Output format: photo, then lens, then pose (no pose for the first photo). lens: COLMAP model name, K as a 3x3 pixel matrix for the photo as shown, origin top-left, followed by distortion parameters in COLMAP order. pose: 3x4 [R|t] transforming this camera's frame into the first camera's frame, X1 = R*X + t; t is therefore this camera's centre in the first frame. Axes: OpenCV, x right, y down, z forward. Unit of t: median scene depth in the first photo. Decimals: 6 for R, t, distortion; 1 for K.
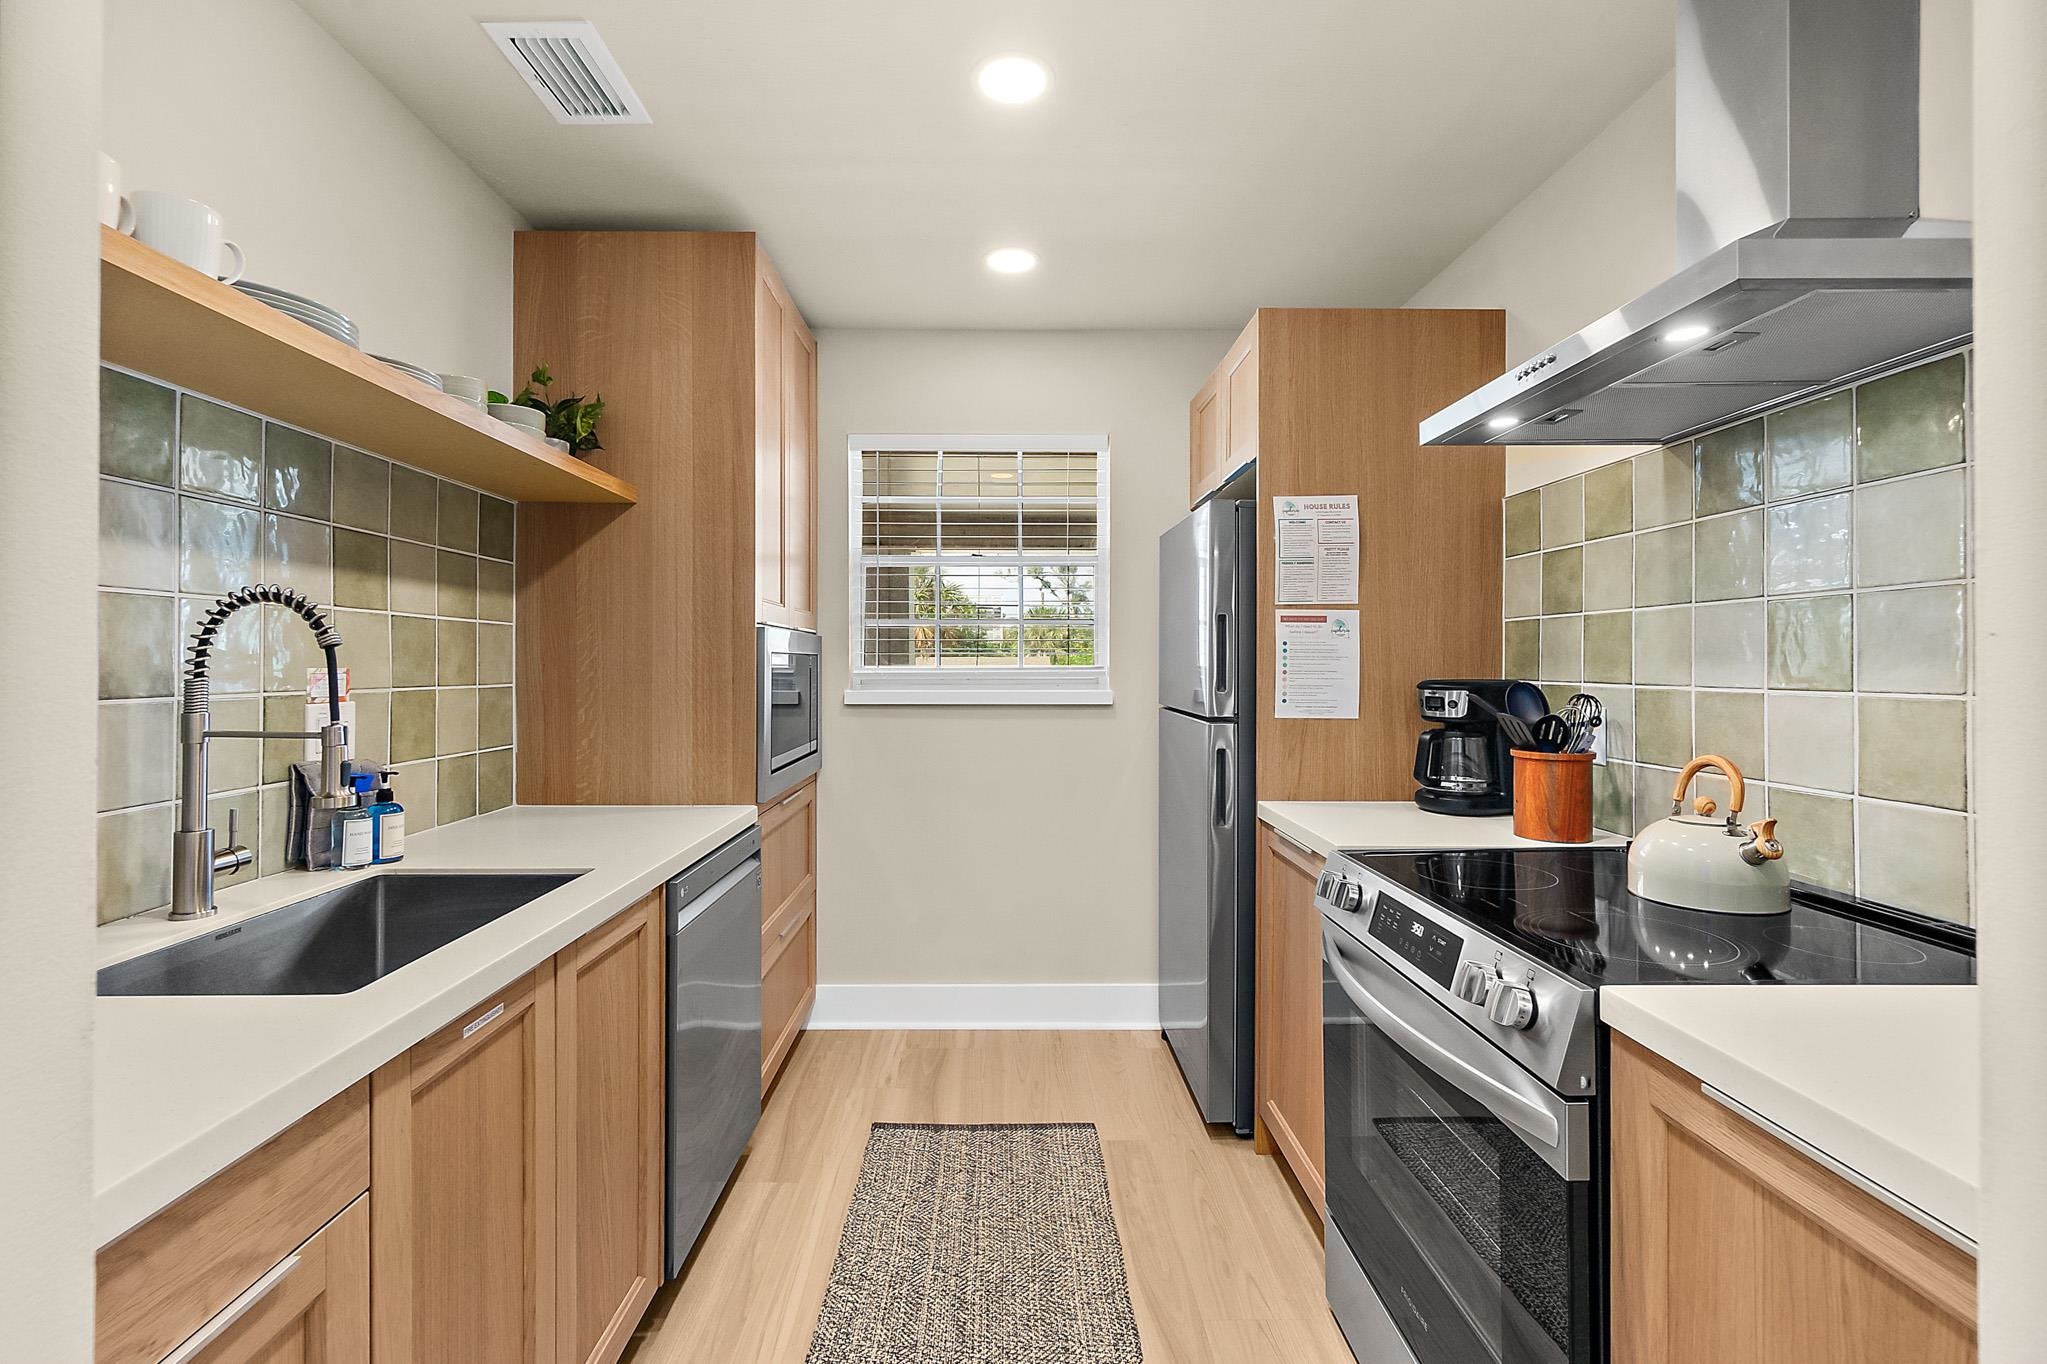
lens RADIAL K [[879.6, 0, 1016.4], [0, 879.6, 661.6], [0, 0, 1]] dist [0.000884, 0.000273]
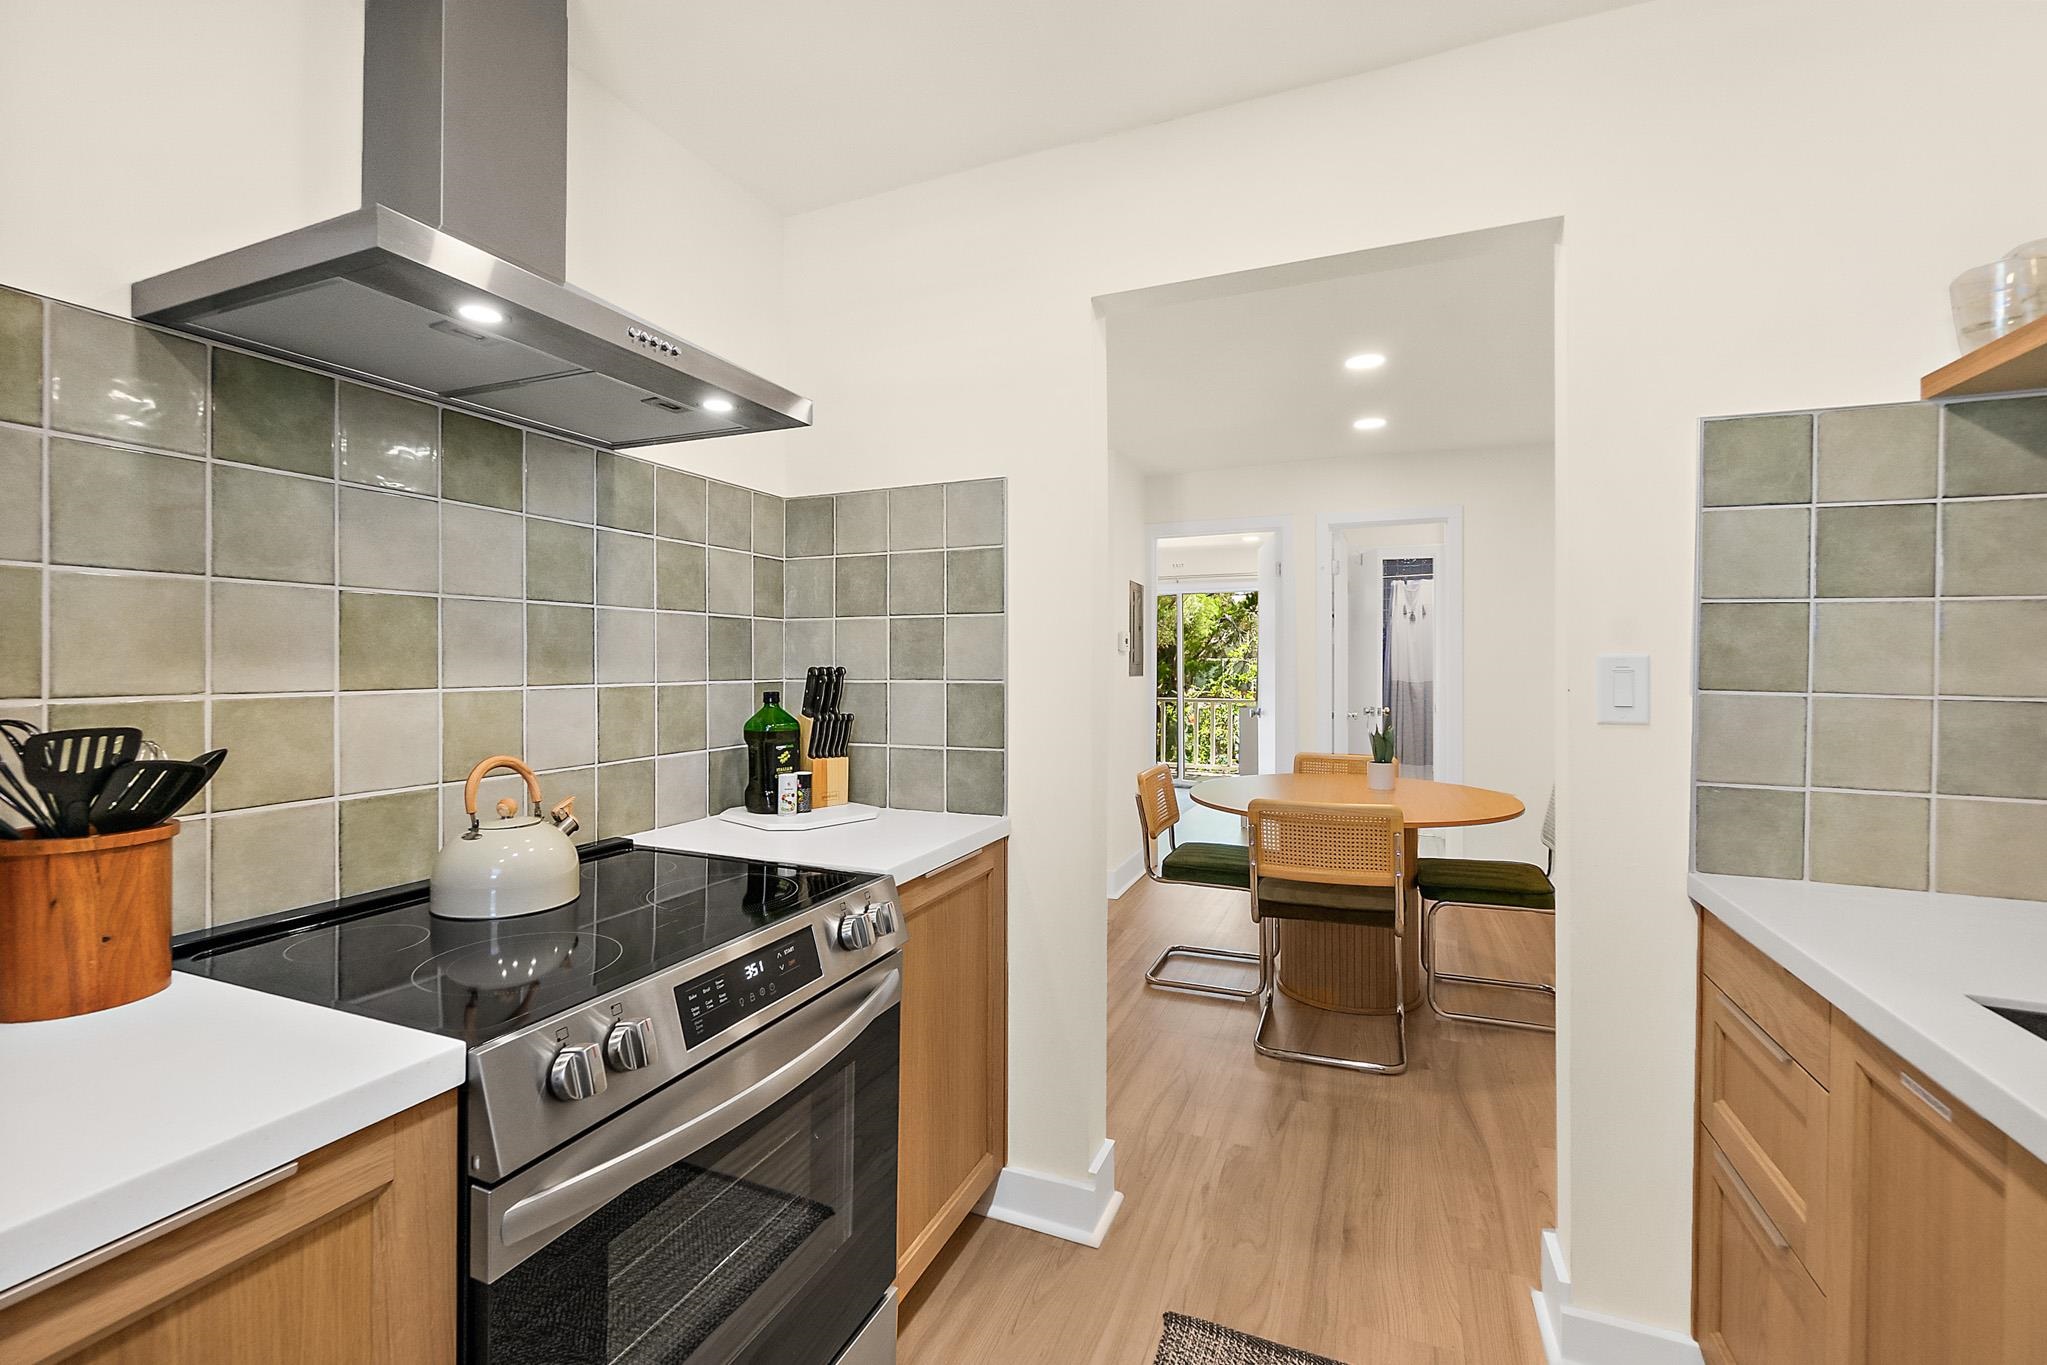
lens RADIAL K [[888.7, 0, 1004.9], [0, 888.7, 666.8], [0, 0, 1]] dist [0.000257, -0.000344]
pose [[-0.911889, -0.003585, 0.410421, -0.079092], [-0.003634, 0.999993, 0.000659, 0.002871], [-0.410421, -0.000890, -0.911896, 1.053609]]
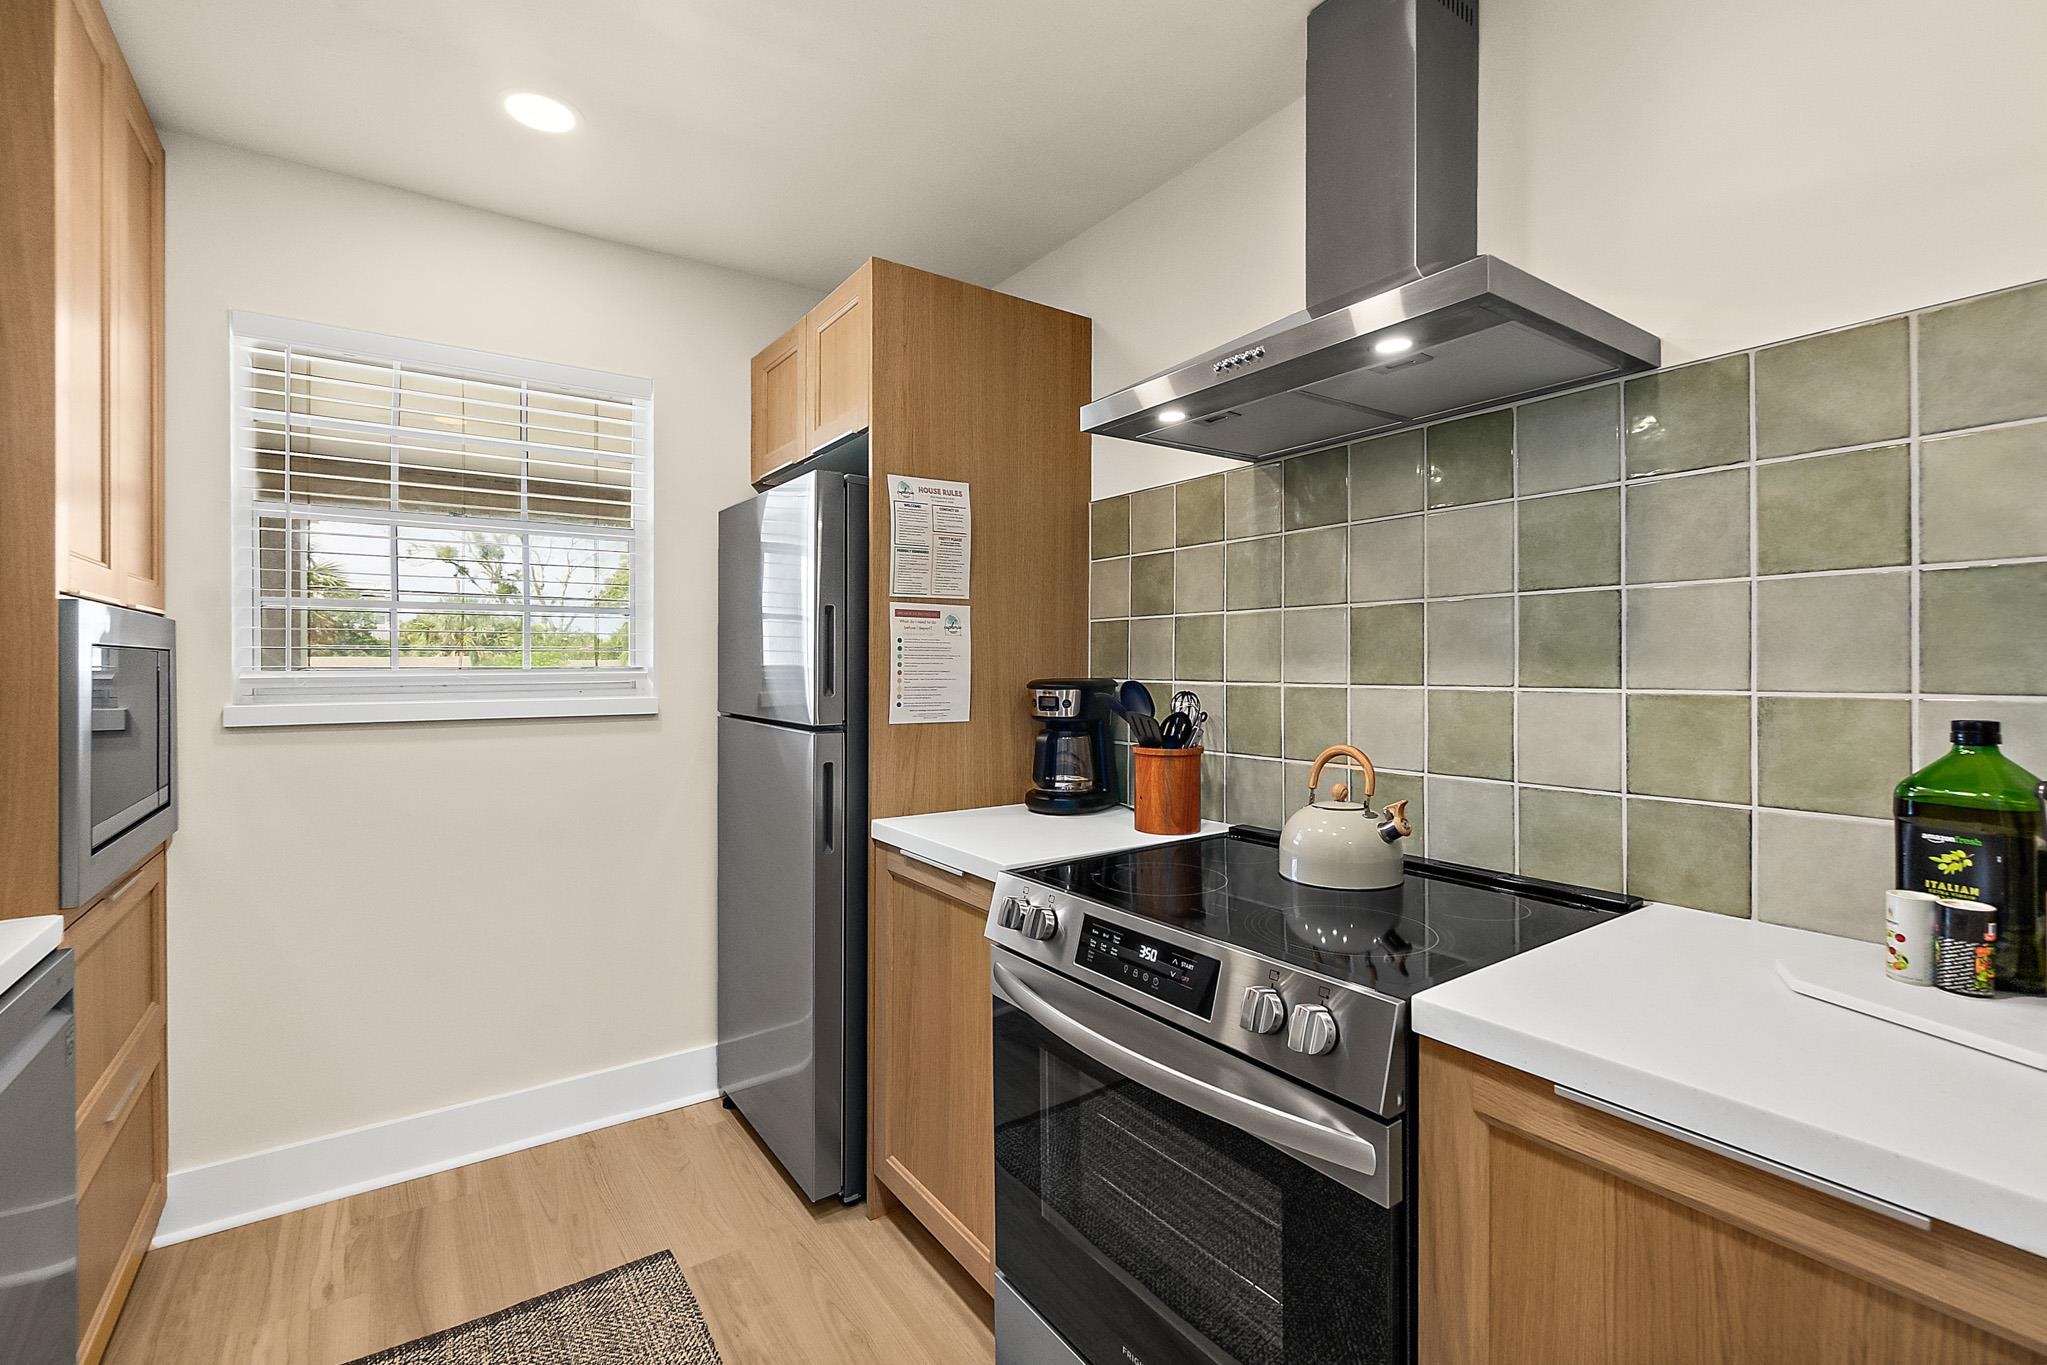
lens RADIAL K [[888.7, 0, 1004.9], [0, 888.7, 666.8], [0, 0, 1]] dist [0.000257, -0.000344]
pose [[0.833765, -0.003612, 0.552108, -0.108581], [0.000793, 0.999985, 0.005345, 0.001577], [-0.552119, -0.004018, 0.833756, 0.195947]]
